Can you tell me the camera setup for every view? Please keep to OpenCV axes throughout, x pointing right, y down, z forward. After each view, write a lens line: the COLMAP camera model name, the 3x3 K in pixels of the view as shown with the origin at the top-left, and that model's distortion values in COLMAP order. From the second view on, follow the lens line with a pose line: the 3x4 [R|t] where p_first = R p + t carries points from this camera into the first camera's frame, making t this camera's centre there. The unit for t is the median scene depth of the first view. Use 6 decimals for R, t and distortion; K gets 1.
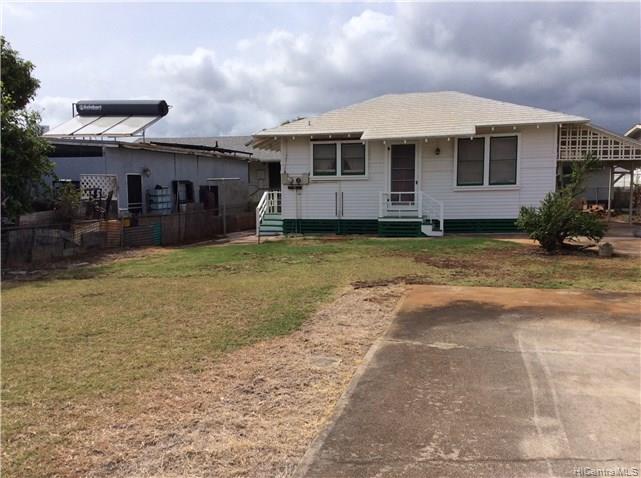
lens RADIAL K [[585.7, 0, 320.5], [0, 585.7, 239.0], [0, 0, 1]] dist [0.085161, -0.220338]
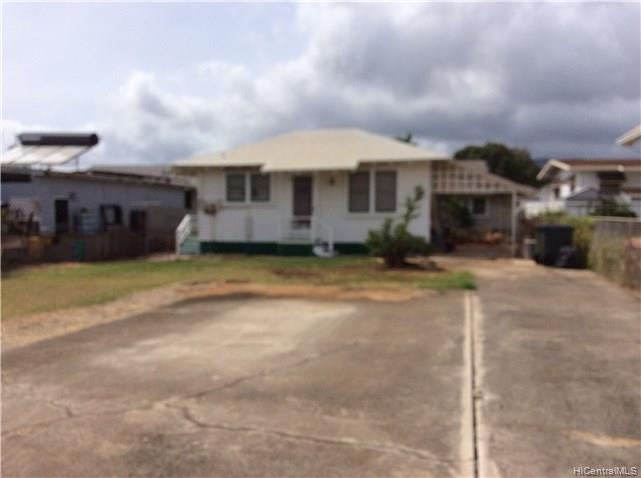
lens RADIAL K [[585.7, 0, 320.5], [0, 585.7, 239.0], [0, 0, 1]] dist [0.085161, -0.220338]
pose [[0.999423, 0.011951, 0.031791, 0.137858], [-0.010337, 0.998672, -0.050463, 0.018294], [-0.032352, 0.050106, 0.998220, -0.129168]]
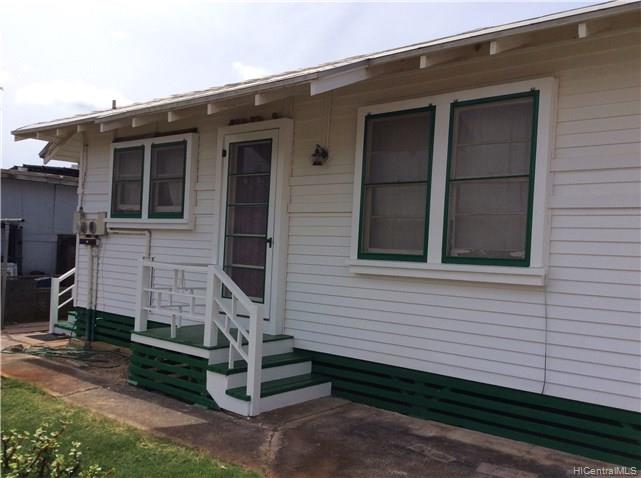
lens RADIAL K [[585.7, 0, 320.5], [0, 585.7, 239.0], [0, 0, 1]] dist [0.085161, -0.220338]
pose [[0.911283, 0.049080, -0.408845, 0.332502], [-0.094683, 0.991243, -0.092047, -0.066640], [0.400747, 0.122592, 0.907950, 0.668796]]
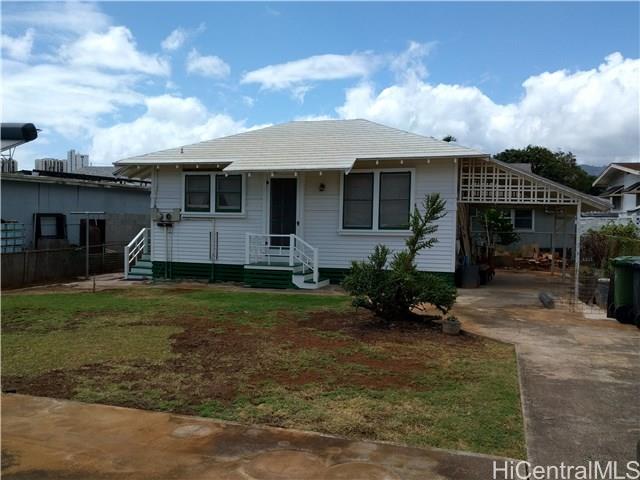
lens RADIAL K [[586.8, 0, 307.1], [0, 586.8, 239.5], [0, 0, 1]] dist [0.006845, -0.003742]
pose [[0.998287, 0.030378, -0.050011, 0.215356], [-0.033091, 0.997974, -0.054349, -0.027467], [0.048259, 0.055910, 0.997269, 0.161009]]
